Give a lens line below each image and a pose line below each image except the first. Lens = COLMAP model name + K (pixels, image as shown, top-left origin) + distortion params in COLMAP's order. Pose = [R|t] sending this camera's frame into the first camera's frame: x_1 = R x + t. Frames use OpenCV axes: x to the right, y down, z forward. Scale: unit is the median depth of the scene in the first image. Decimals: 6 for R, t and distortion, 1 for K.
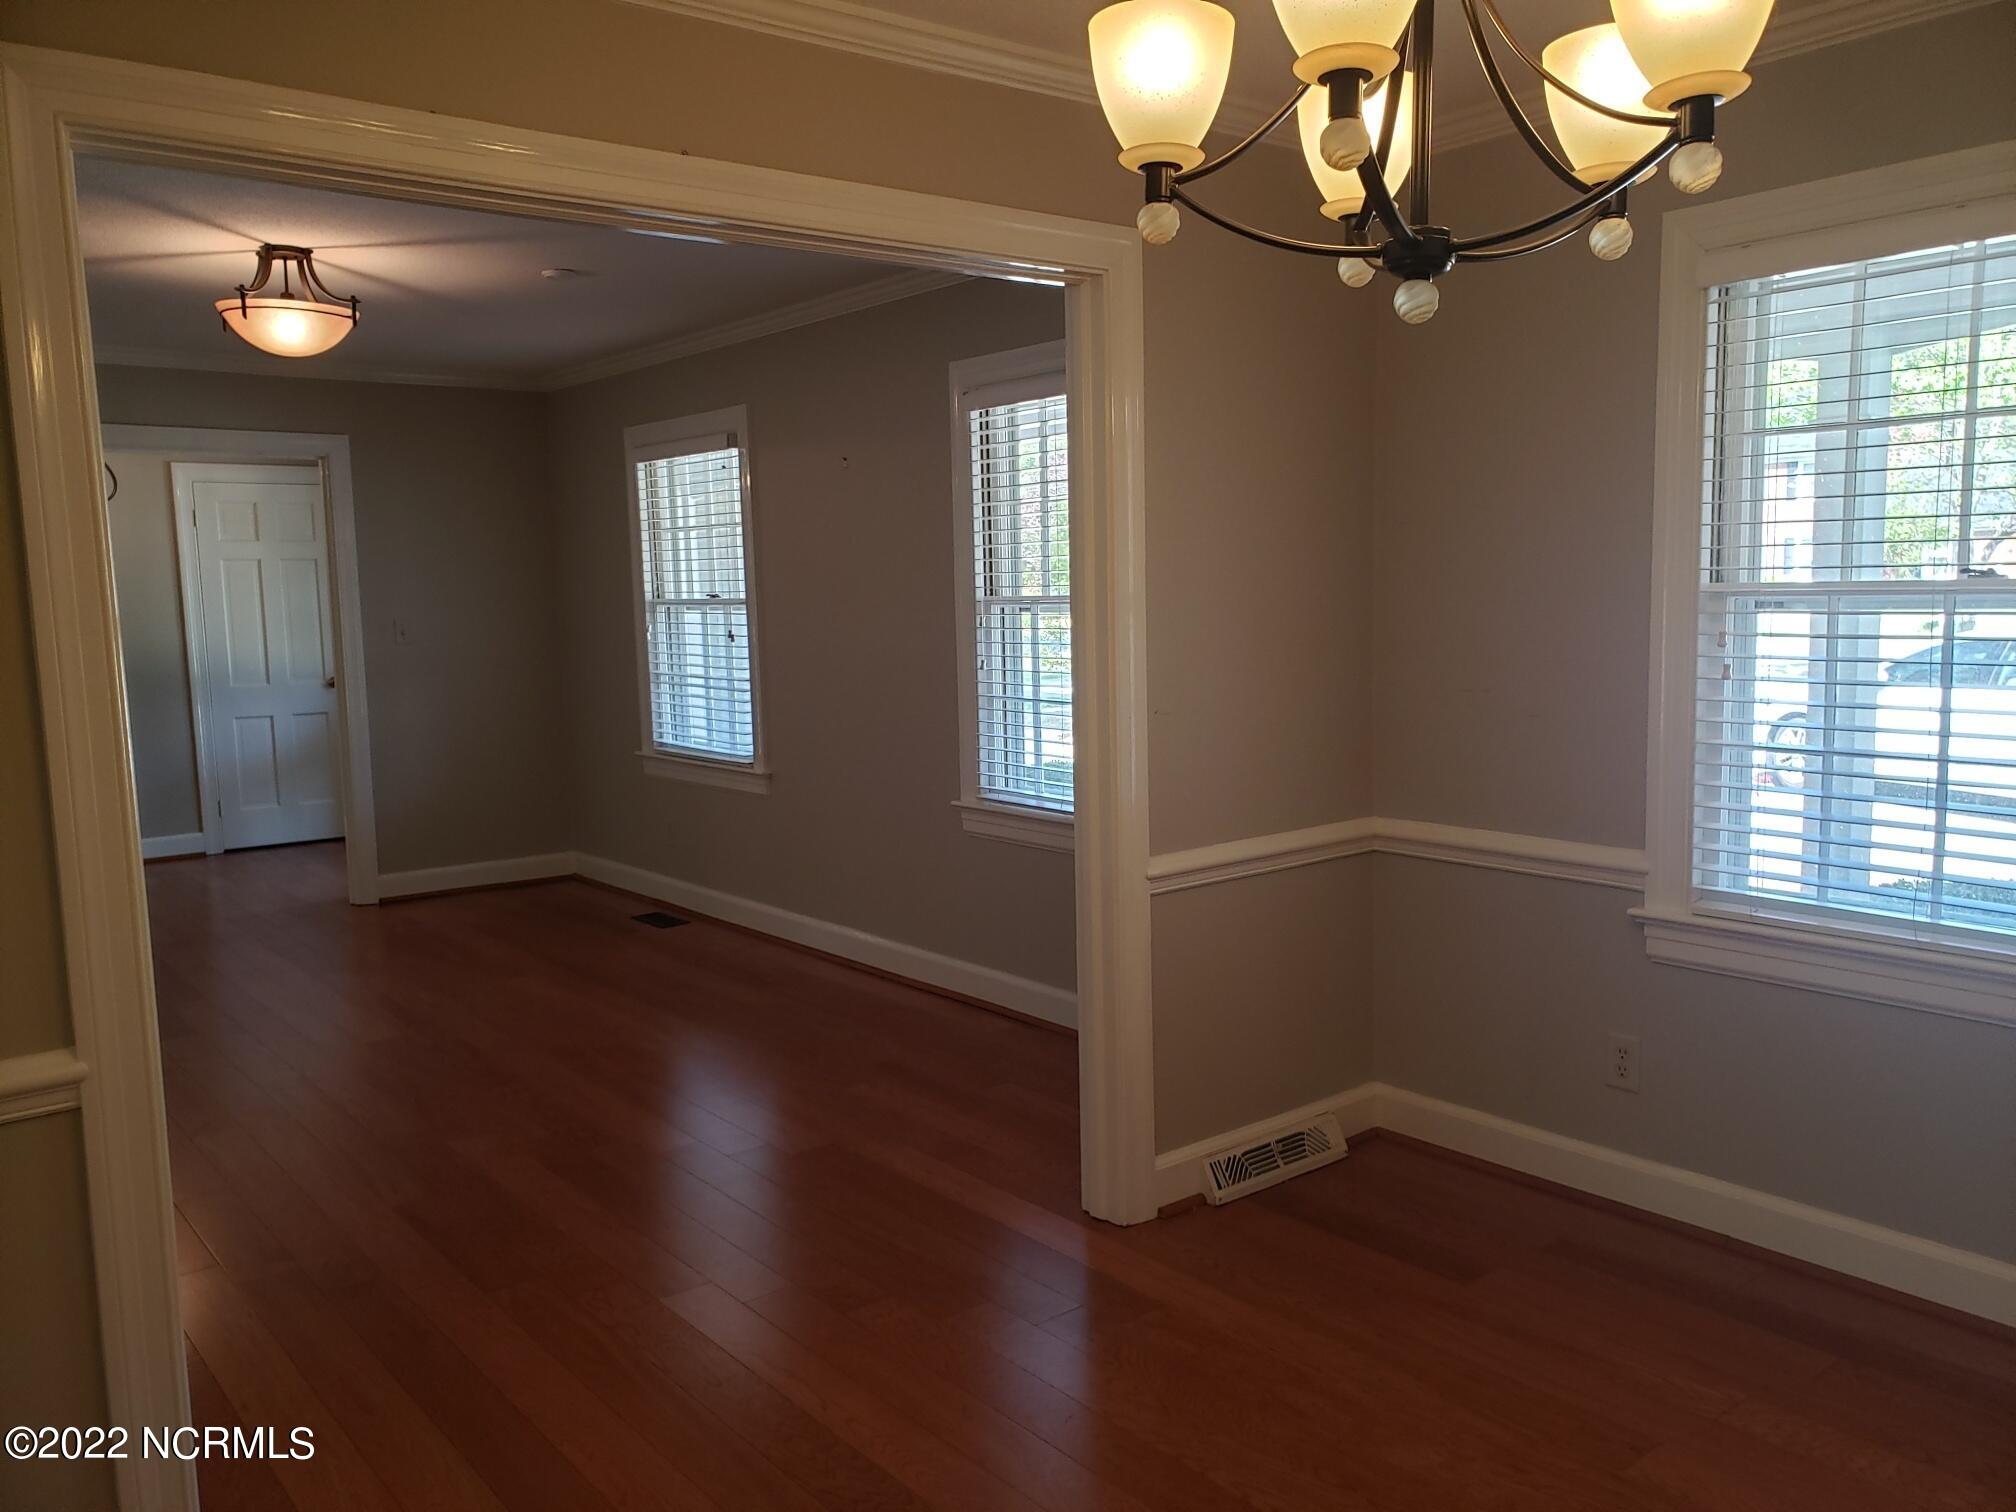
lens RADIAL K [[1539.1, 0, 1008.0], [0, 1539.1, 756.0], [0, 0, 1]] dist [0.001712, -0.204854]
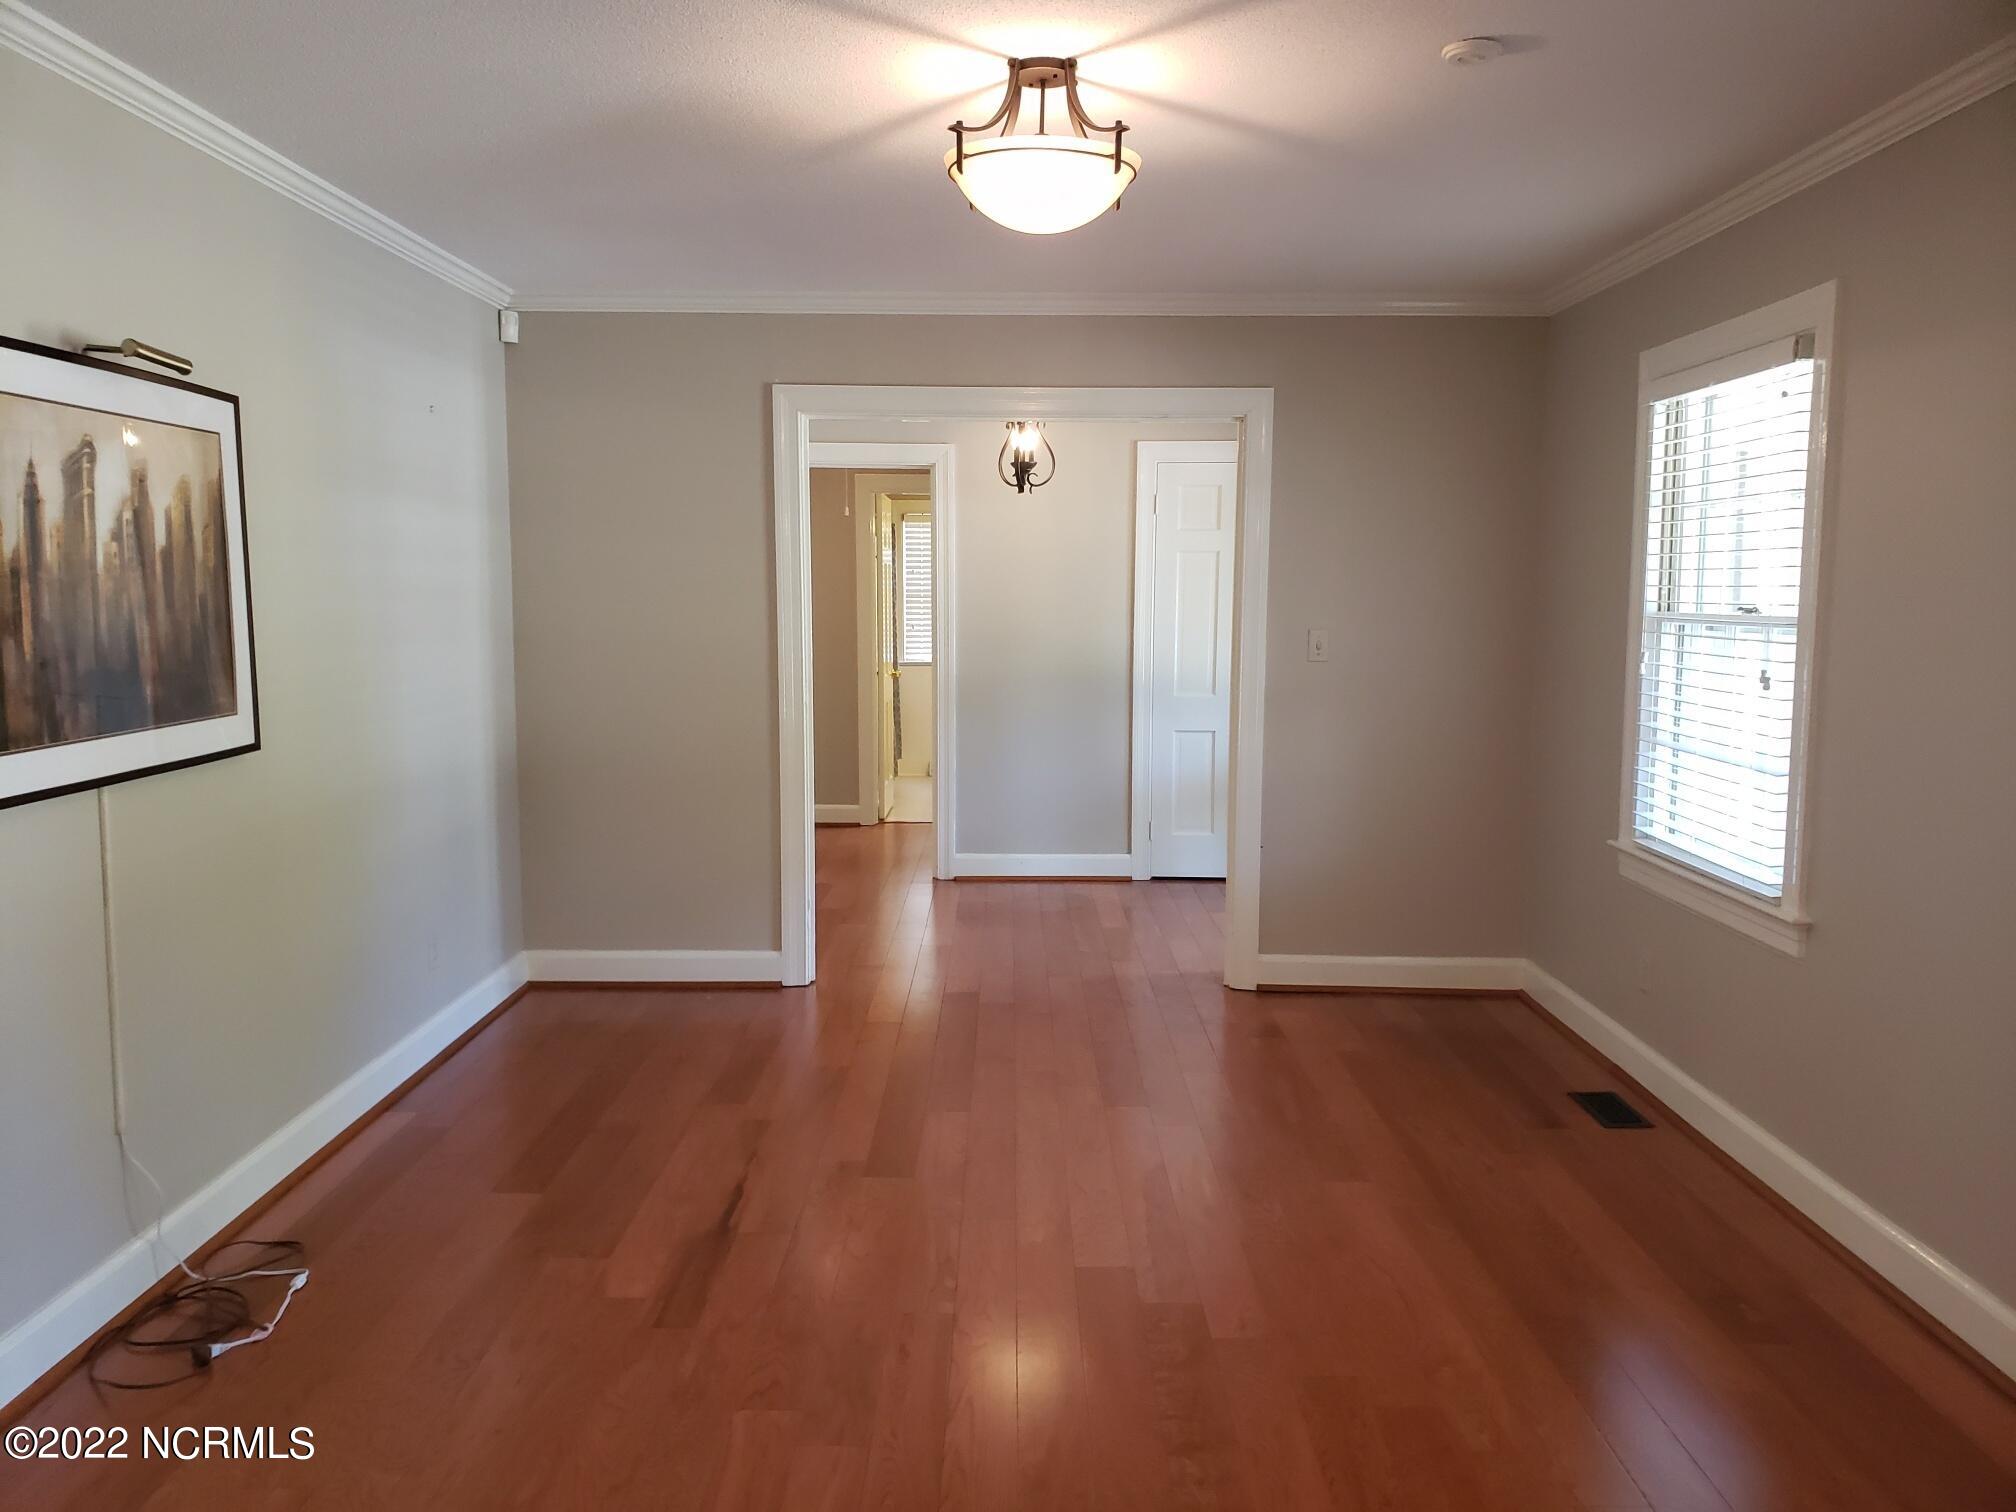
lens RADIAL K [[1535.9, 0, 1008.0], [0, 1535.9, 756.0], [0, 0, 1]] dist [0.072433, -0.118773]
pose [[0.766276, 0.089583, -0.636236, -0.019851], [-0.091920, 0.995331, 0.029436, -0.035992], [0.635902, 0.035927, 0.770933, 0.325649]]
